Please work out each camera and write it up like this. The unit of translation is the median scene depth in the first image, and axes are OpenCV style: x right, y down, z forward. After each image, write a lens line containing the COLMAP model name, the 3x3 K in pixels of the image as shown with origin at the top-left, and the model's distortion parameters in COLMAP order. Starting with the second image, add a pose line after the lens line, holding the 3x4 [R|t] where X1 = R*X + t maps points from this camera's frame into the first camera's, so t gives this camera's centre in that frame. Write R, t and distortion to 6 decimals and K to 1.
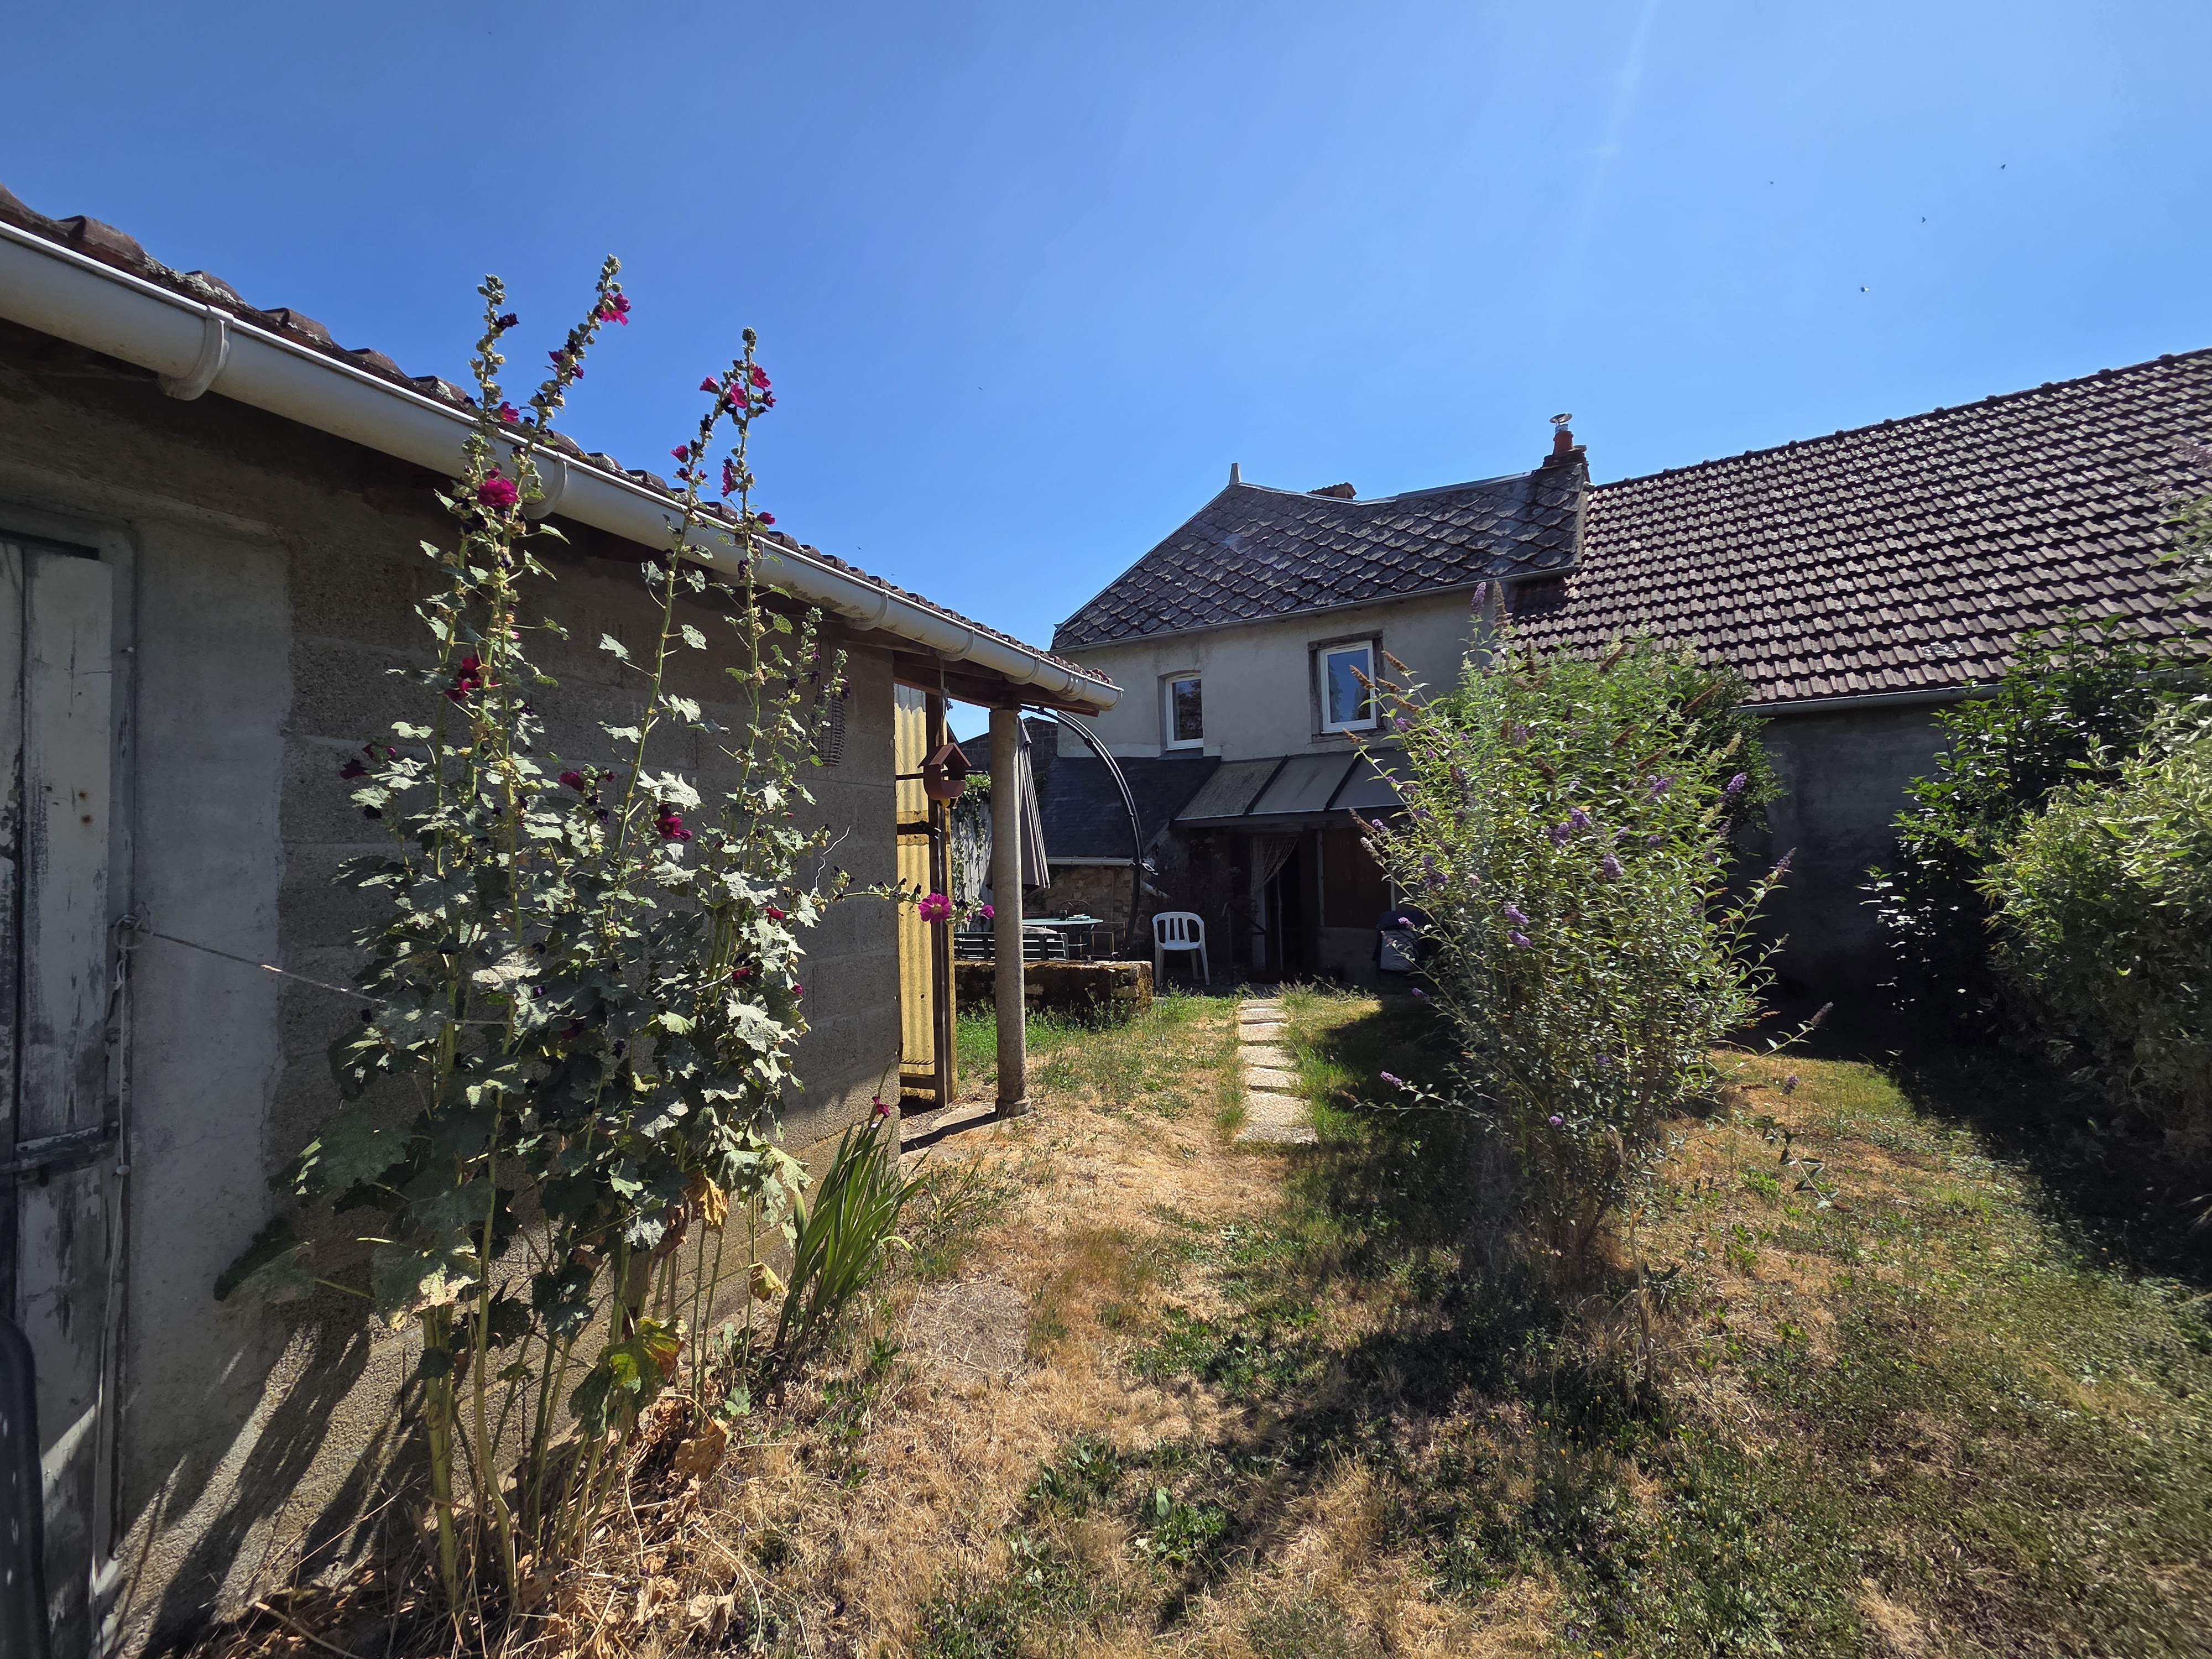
lens RADIAL K [[905.8, 0, 1093.7], [0, 905.8, 818.3], [0, 0, 1]] dist [0.003195, 0.000021]
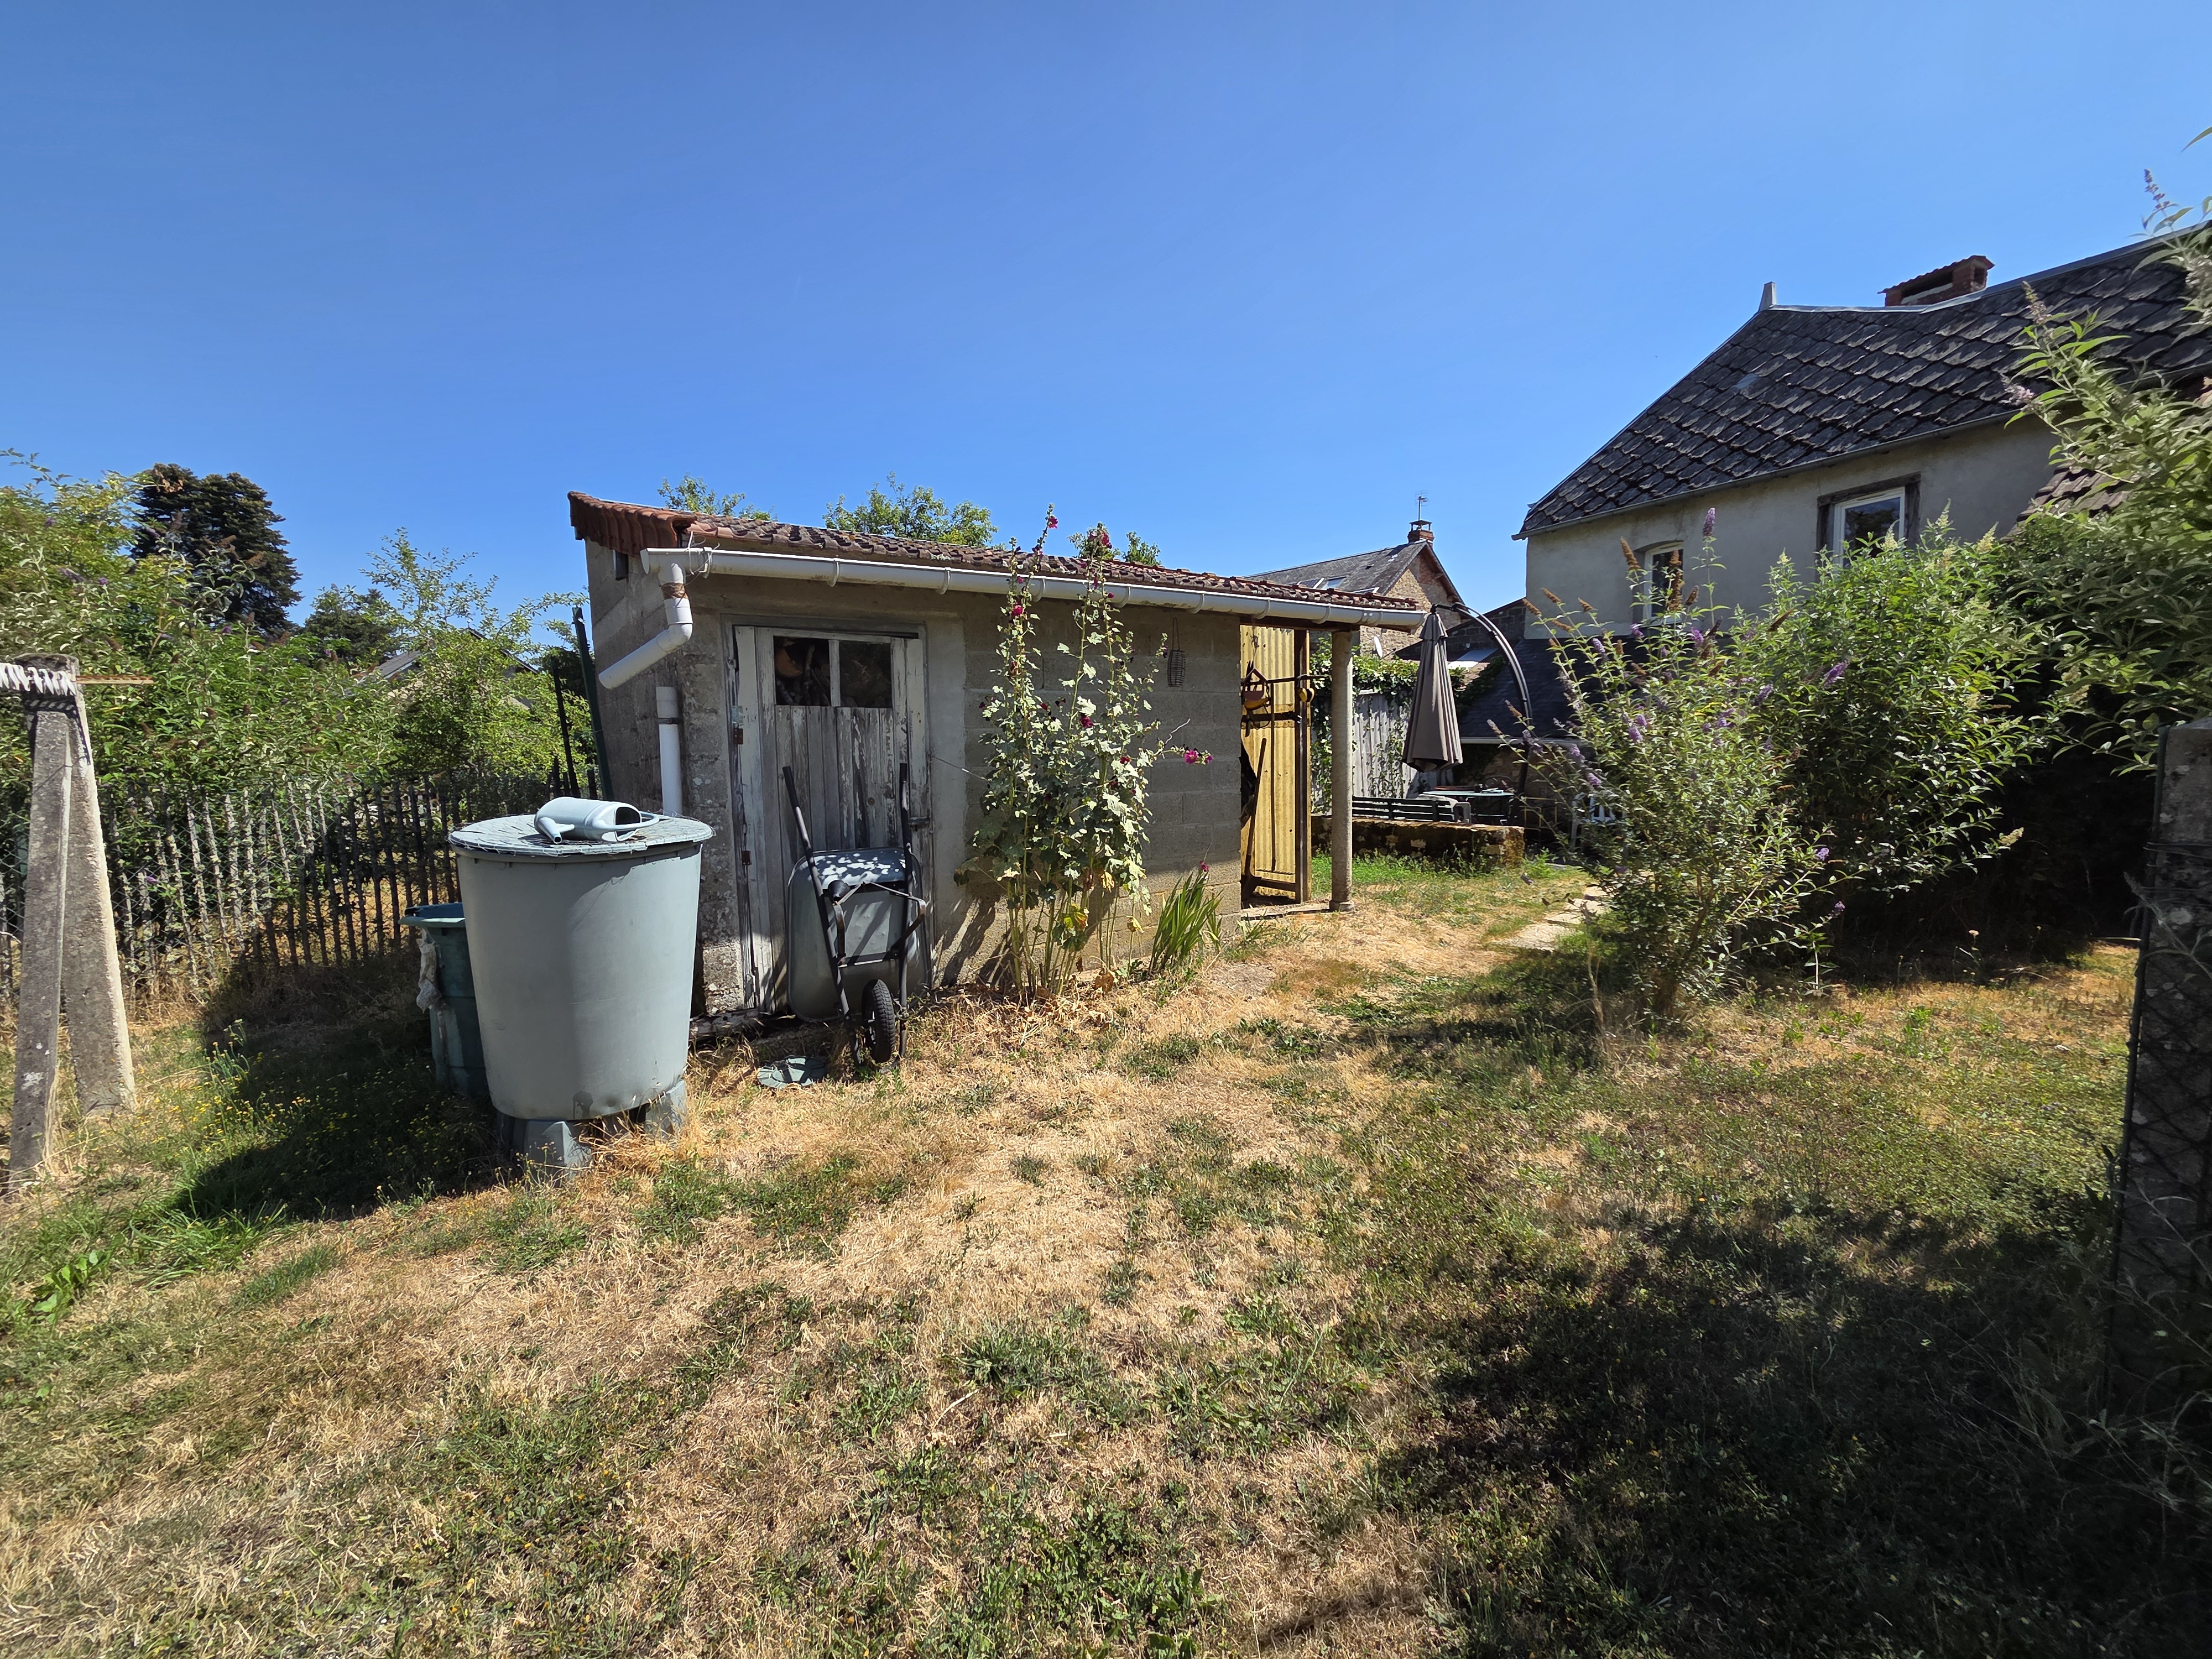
lens RADIAL K [[905.8, 0, 1093.7], [0, 905.8, 818.3], [0, 0, 1]] dist [0.003195, 0.000021]
pose [[0.839777, 0.055173, -0.540121, 0.651068], [0.016640, 0.991740, 0.127177, -0.031724], [0.542676, -0.115788, 0.831923, -0.769104]]
